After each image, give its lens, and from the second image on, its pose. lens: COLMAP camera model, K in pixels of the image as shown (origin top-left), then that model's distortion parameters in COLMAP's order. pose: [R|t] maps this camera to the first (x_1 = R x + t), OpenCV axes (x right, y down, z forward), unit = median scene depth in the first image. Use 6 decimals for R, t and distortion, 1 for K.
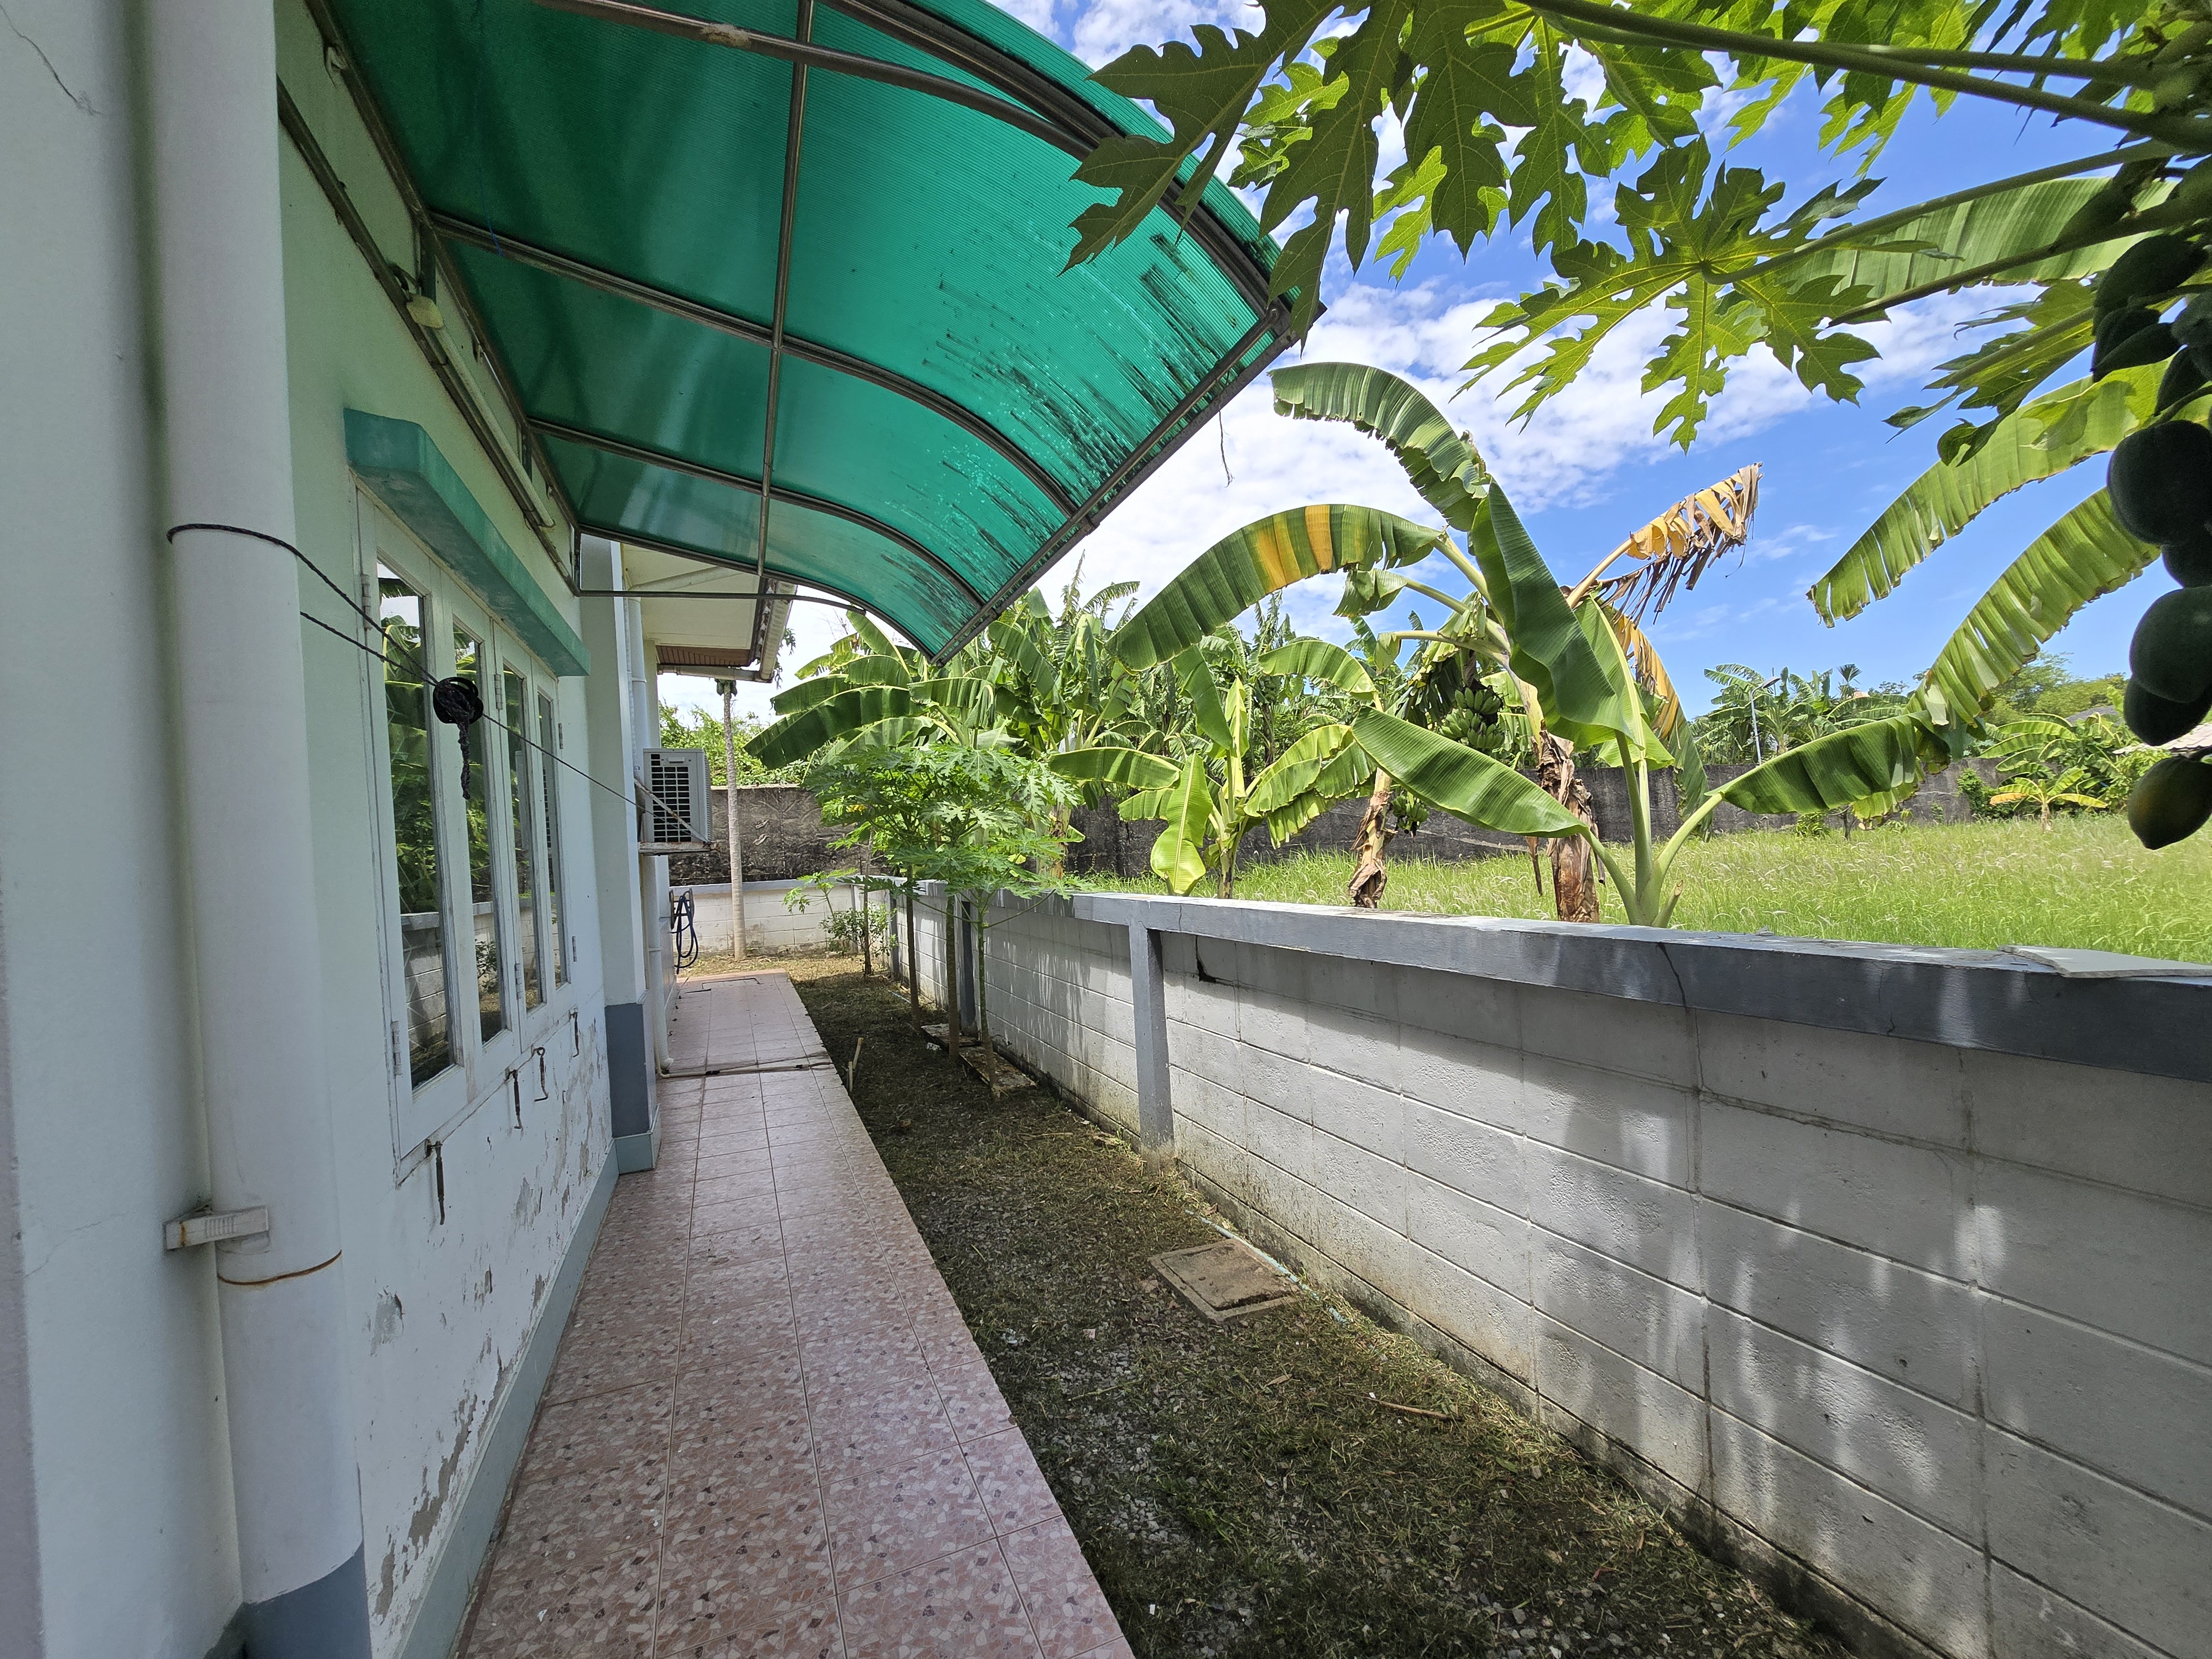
lens RADIAL K [[890.8, 0, 1108.8], [0, 890.8, 847.7], [0, 0, 1]] dist [-0.002289, 0.000059]
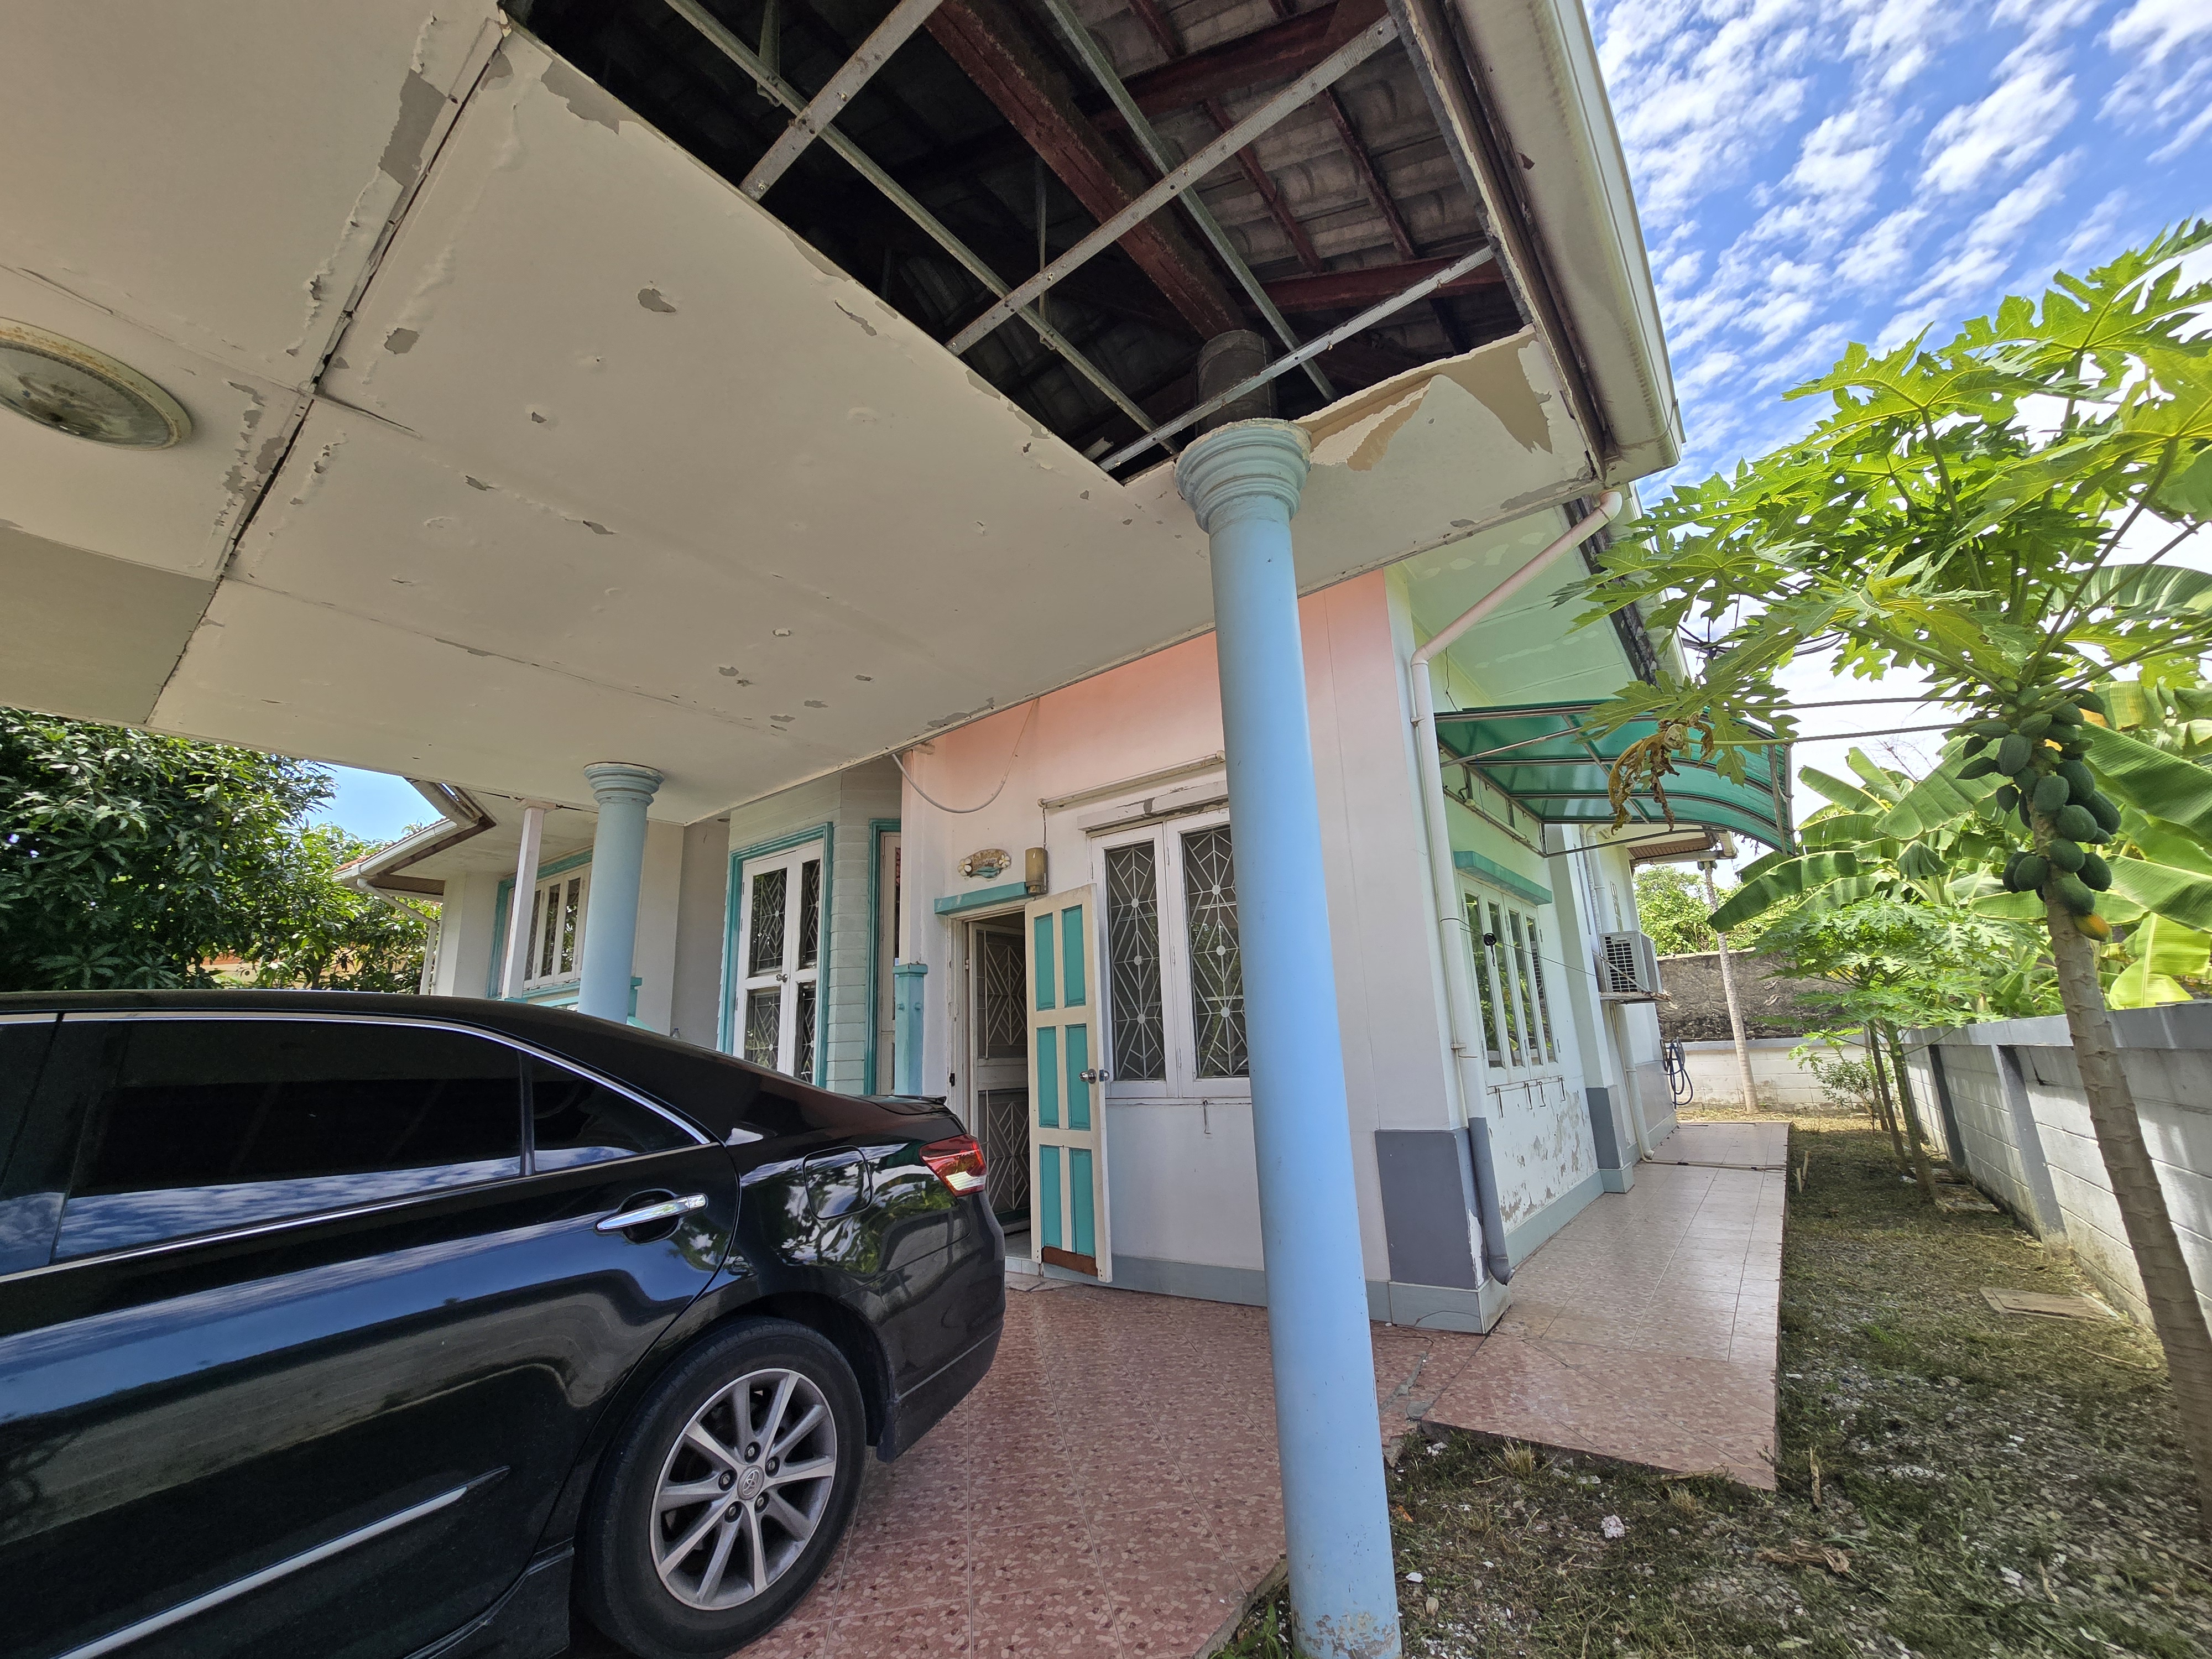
lens RADIAL K [[891.8, 0, 1101.2], [0, 891.8, 845.0], [0, 0, 1]] dist [0.004574, -0.004555]
pose [[0.491292, -0.179101, -0.852382, 0.357945], [0.010267, 0.979753, -0.199946, 0.035052], [0.870934, 0.089480, 0.483184, -0.469465]]
